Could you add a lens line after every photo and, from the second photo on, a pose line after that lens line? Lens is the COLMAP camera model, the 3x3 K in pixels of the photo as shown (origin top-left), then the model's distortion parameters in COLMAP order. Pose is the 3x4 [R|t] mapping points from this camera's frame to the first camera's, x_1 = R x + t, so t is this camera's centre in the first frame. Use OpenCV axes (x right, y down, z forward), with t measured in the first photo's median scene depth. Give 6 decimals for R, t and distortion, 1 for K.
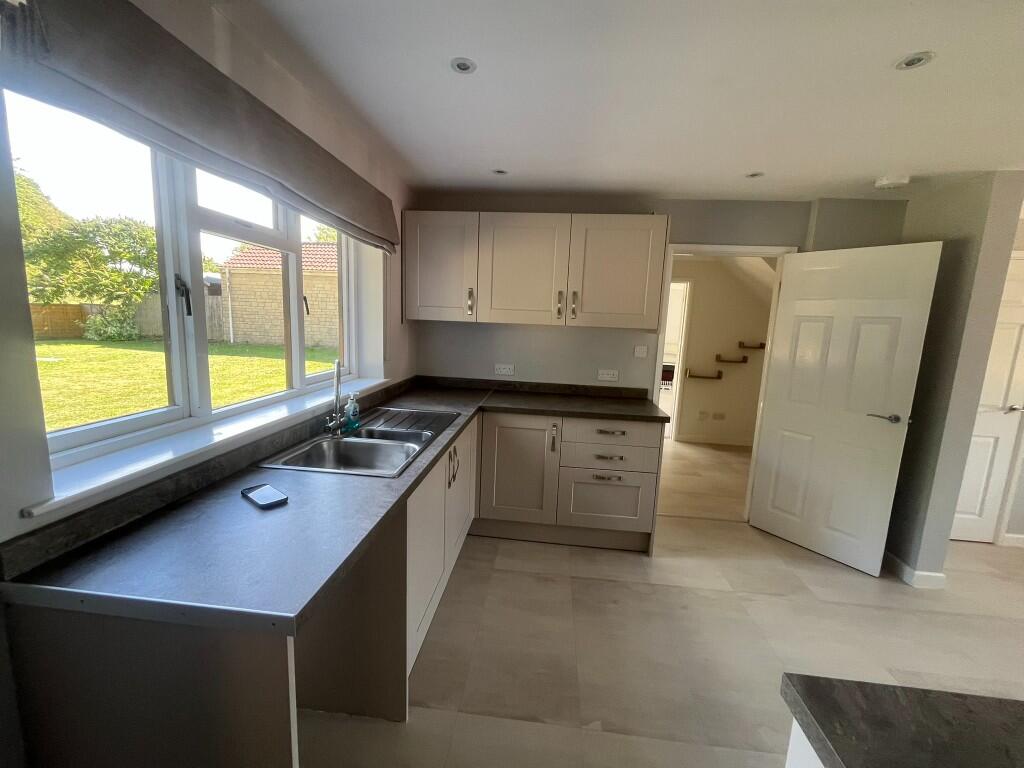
lens RADIAL K [[412.5, 0, 512.8], [0, 412.5, 377.4], [0, 0, 1]] dist [-0.002514, 0.000274]
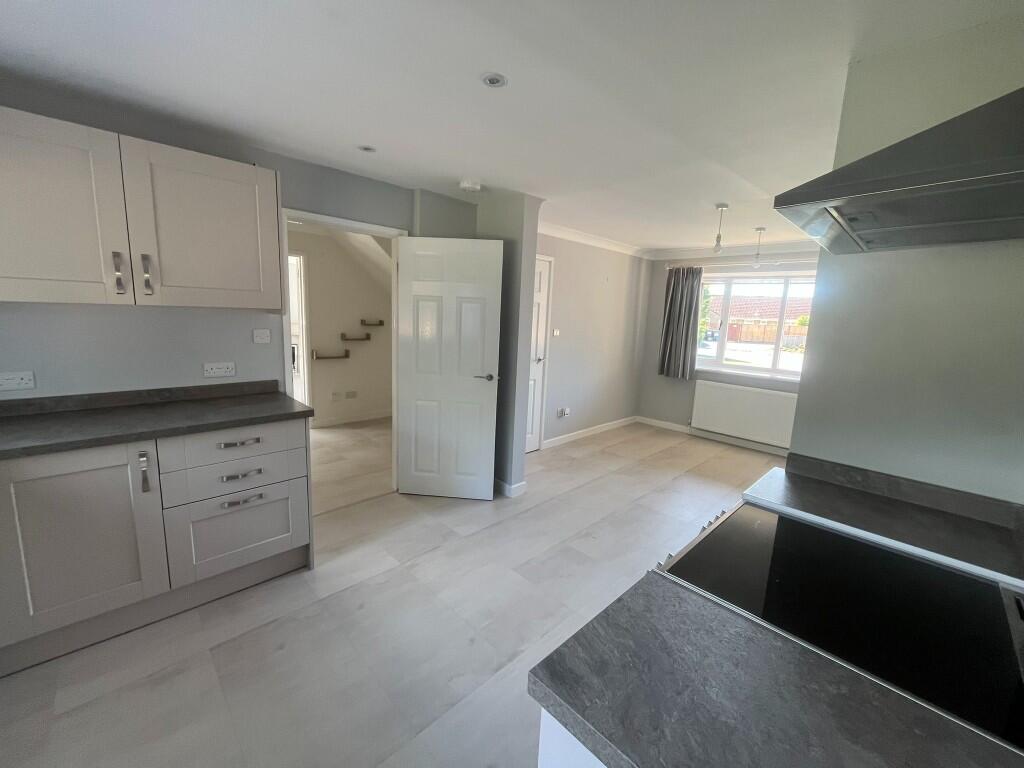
lens RADIAL K [[412.5, 0, 512.8], [0, 412.5, 377.4], [0, 0, 1]] dist [-0.002514, 0.000274]
pose [[0.641791, -0.134845, 0.754931, -0.000887], [0.094238, 0.990826, 0.096865, -0.015892], [-0.761067, 0.008976, 0.648611, 0.099055]]
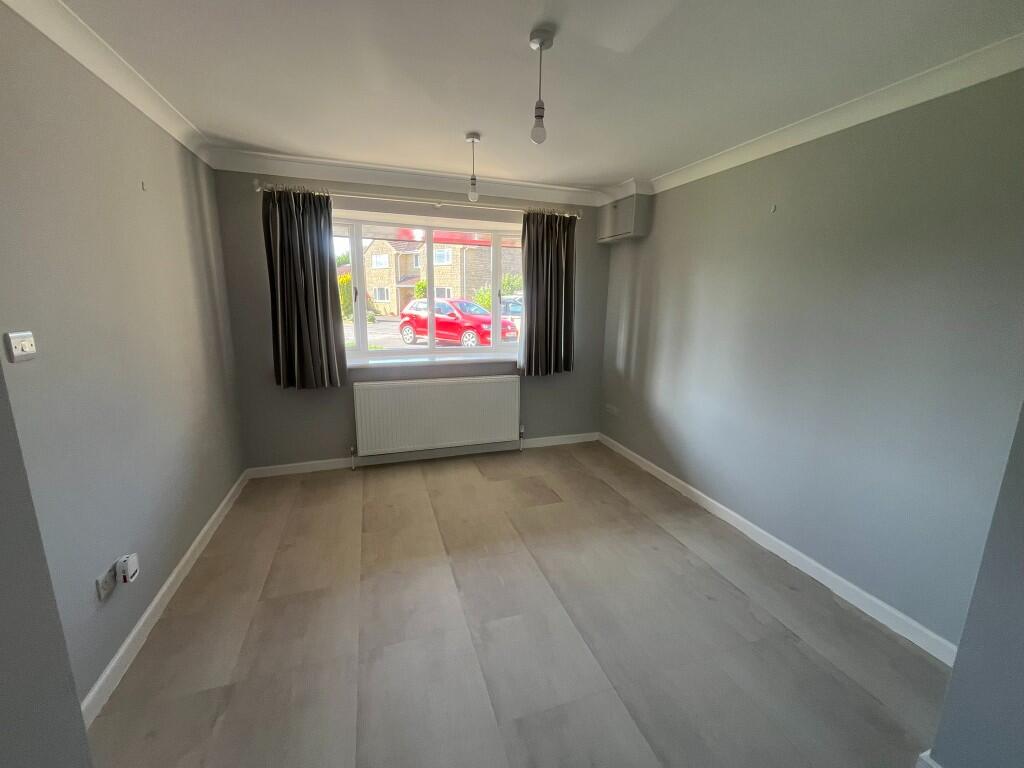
lens RADIAL K [[412.5, 0, 512.8], [0, 412.5, 377.4], [0, 0, 1]] dist [-0.002514, 0.000274]
pose [[-0.412451, -0.226891, 0.882272, 0.774256], [0.095173, 0.952455, 0.289432, -0.061436], [-0.905994, 0.203345, -0.371248, 0.737923]]
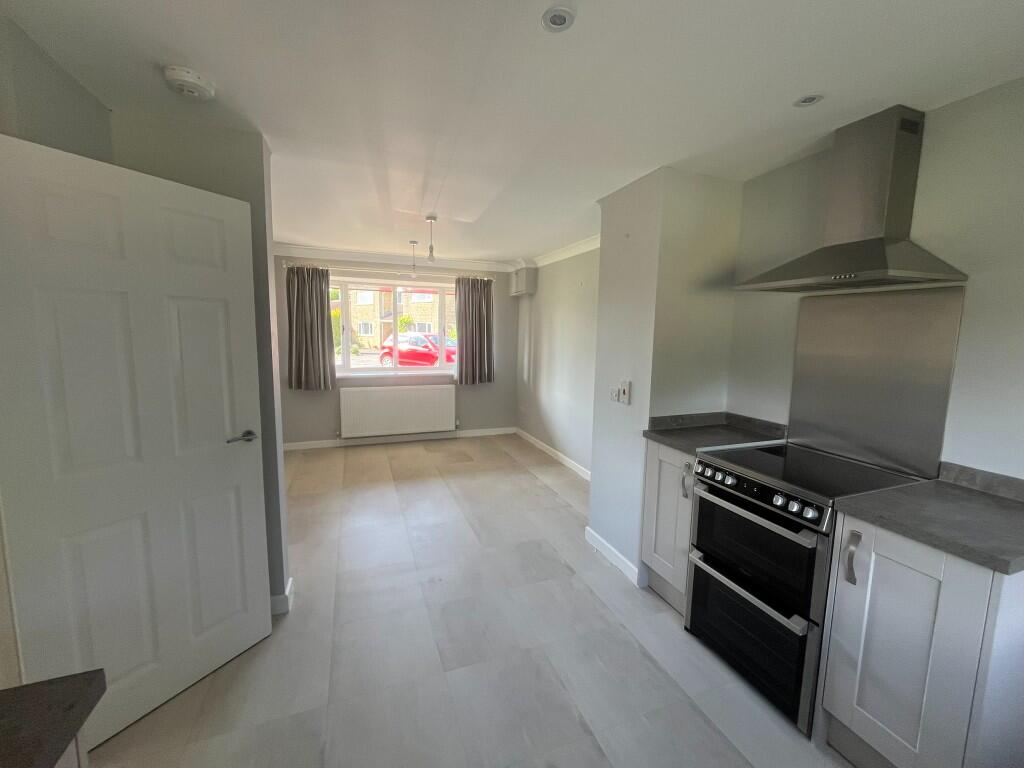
lens RADIAL K [[412.5, 0, 512.8], [0, 412.5, 377.4], [0, 0, 1]] dist [-0.002514, 0.000274]
pose [[-0.444753, -0.153289, 0.882438, 0.059968], [0.089310, 0.972745, 0.213989, -0.109710], [-0.891189, 0.173983, -0.418941, 0.793175]]
